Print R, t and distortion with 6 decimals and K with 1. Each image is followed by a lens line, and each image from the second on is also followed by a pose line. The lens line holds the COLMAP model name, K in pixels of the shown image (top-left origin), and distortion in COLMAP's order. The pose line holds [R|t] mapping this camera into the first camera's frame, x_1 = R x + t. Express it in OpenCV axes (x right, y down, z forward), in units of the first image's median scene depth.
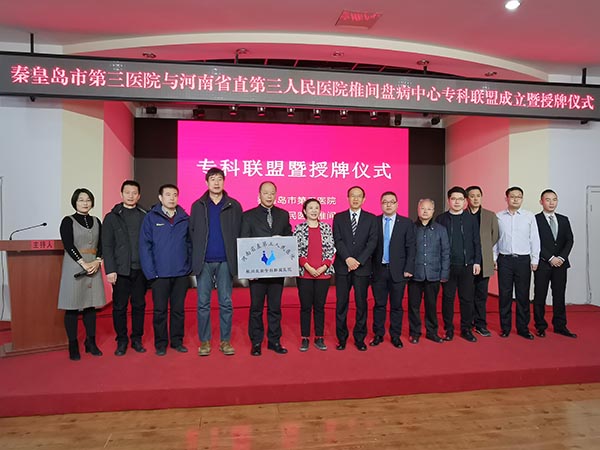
lens RADIAL K [[464.6, 0, 299.5], [0, 464.6, 221.2], [0, 0, 1]] dist [-0.062224, 0.073582]
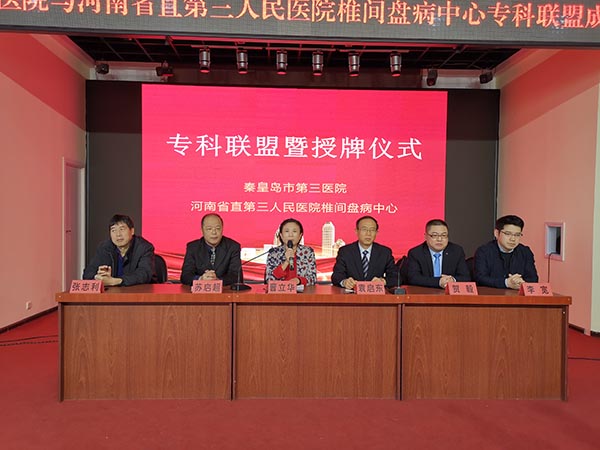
lens RADIAL K [[476.5, 0, 298.6], [0, 476.5, 224.3], [0, 0, 1]] dist [0.045423, -0.012197]
pose [[0.993952, 0.010529, -0.109309, 0.126246], [-0.009149, 0.999872, 0.013123, 0.007460], [0.109433, -0.012044, 0.993921, 0.307206]]
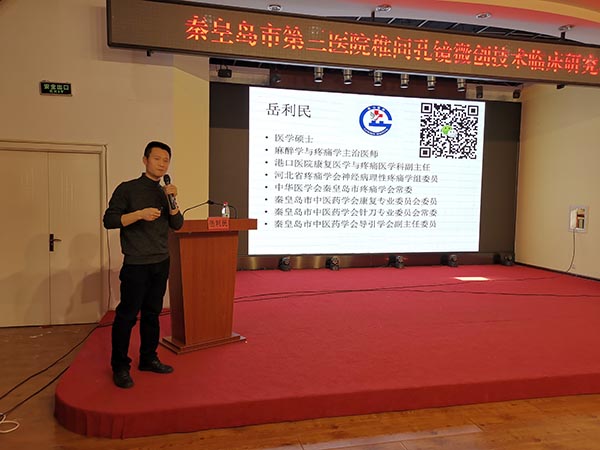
lens RADIAL K [[476.5, 0, 300.1], [0, 476.5, 225.1], [0, 0, 1]] dist [0.045423, -0.012197]
pose [[0.996164, 0.005756, 0.087314, -0.340268], [-0.010466, 0.998509, 0.053582, 0.001799], [-0.086875, -0.054291, 0.994739, 0.062485]]
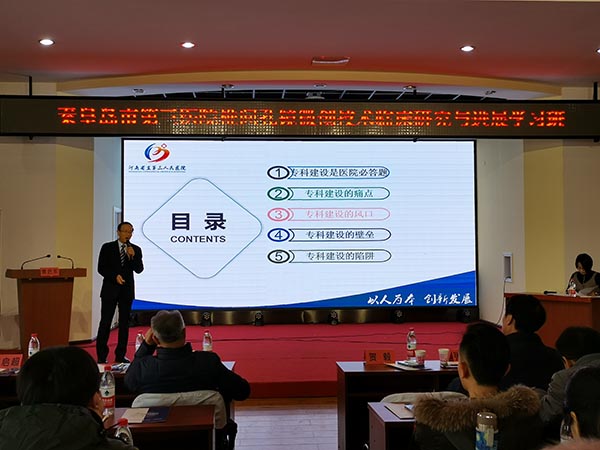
lens RADIAL K [[779.4, 0, 289.5], [0, 779.4, 202.6], [0, 0, 1]] dist [0.097414, 0.000000]
pose [[0.994187, -0.014308, -0.106710, 0.190427], [0.008448, 0.998441, -0.055172, -0.008689], [0.107333, 0.053950, 0.992758, -0.677239]]
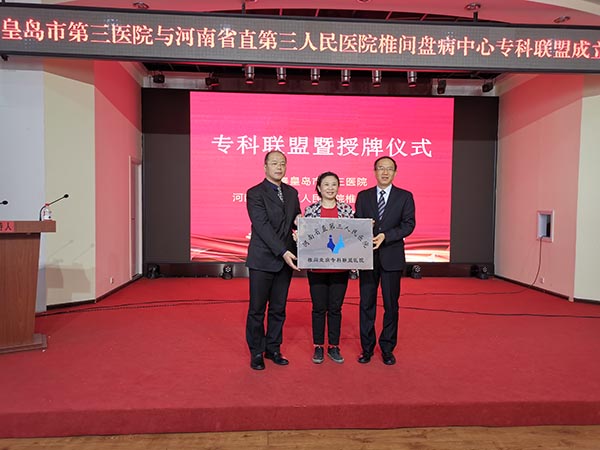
lens RADIAL K [[476.5, 0, 298.8], [0, 476.5, 223.6], [0, 0, 1]] dist [0.045423, -0.012197]
pose [[0.996191, 0.010209, -0.086596, 0.041280], [-0.007418, 0.999444, 0.032491, 0.008872], [0.086879, -0.031725, 0.995714, 0.118845]]
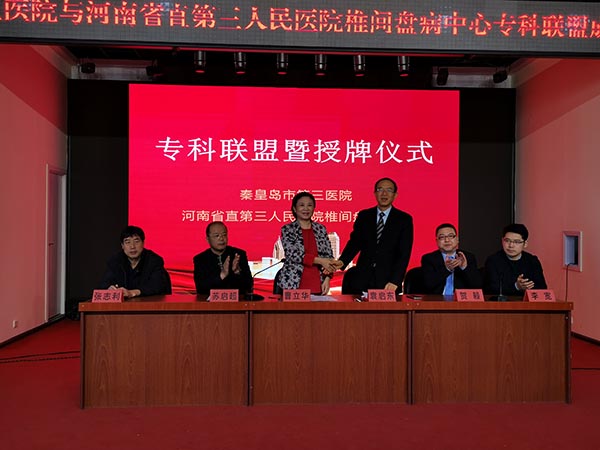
lens RADIAL K [[584.1, 0, 299.4], [0, 584.1, 221.8], [0, 0, 1]] dist [0.045499, 0.000000]
pose [[0.995976, 0.001745, -0.089607, 0.114558], [-0.002606, 0.999952, -0.009489, 0.006037], [0.089586, 0.009684, 0.995932, 0.164514]]
